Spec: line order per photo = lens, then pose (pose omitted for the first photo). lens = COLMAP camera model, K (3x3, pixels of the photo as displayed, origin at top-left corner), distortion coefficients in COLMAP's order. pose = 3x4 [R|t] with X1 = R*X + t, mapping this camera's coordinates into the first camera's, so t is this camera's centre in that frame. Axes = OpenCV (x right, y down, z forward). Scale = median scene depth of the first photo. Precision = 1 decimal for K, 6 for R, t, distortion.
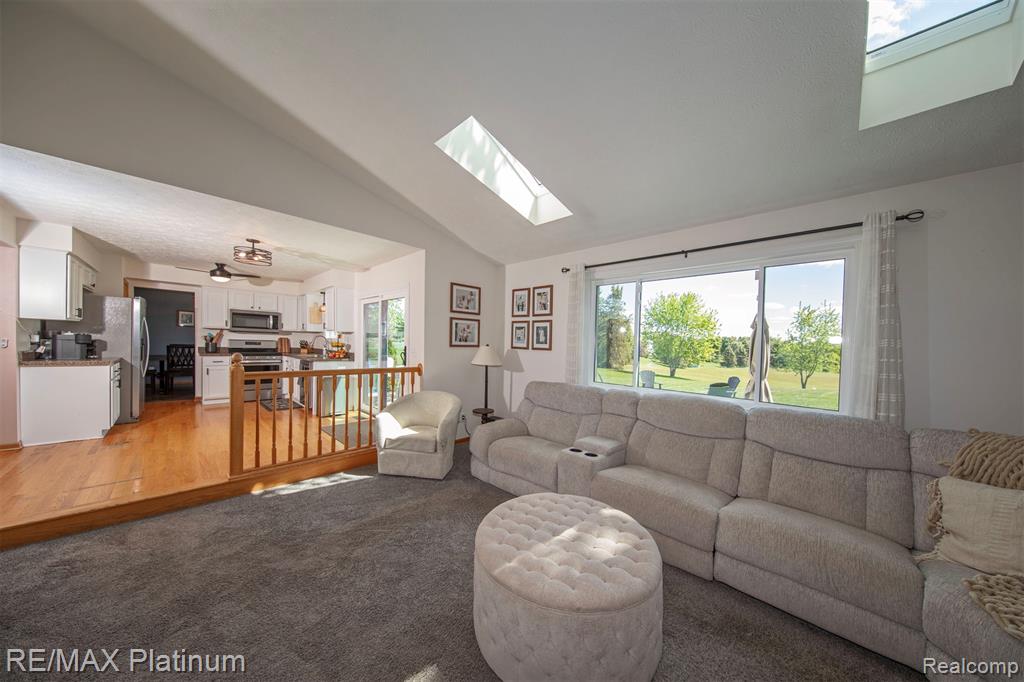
lens RADIAL K [[332.4, 0, 512.9], [0, 332.4, 345.7], [0, 0, 1]] dist [-0.001955, -0.000083]
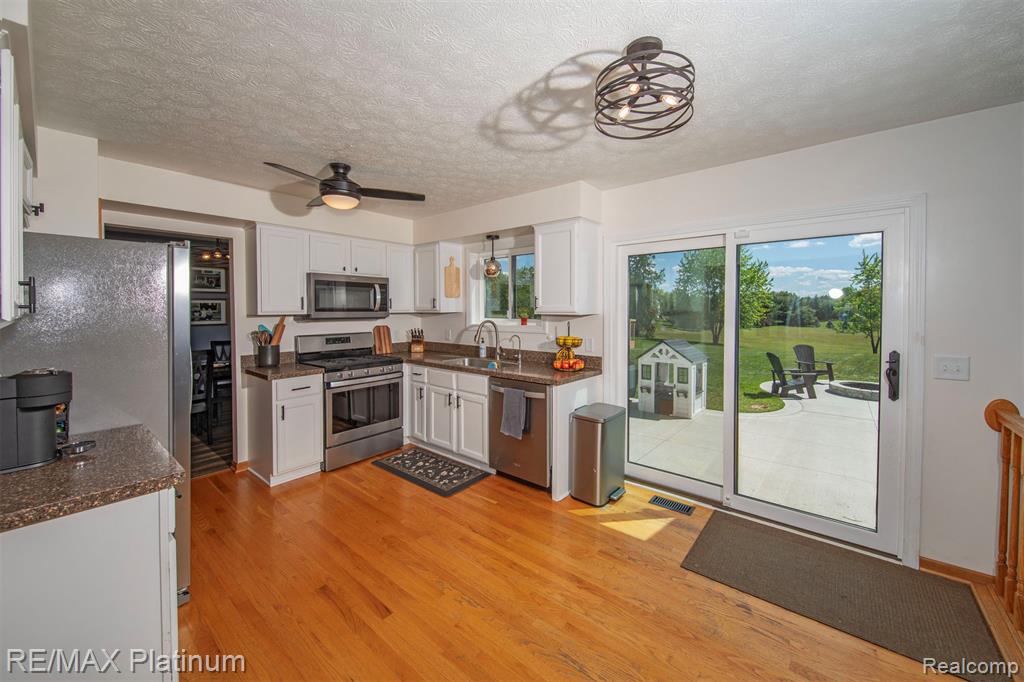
lens RADIAL K [[389.8, 0, 510.7], [0, 389.8, 310.3], [0, 0, 1]] dist [0.002132, 0.000049]
pose [[0.995565, -0.027404, 0.089996, -0.595437], [0.026656, 0.999599, 0.009507, -0.052718], [-0.090220, -0.007065, 0.995897, 0.408867]]
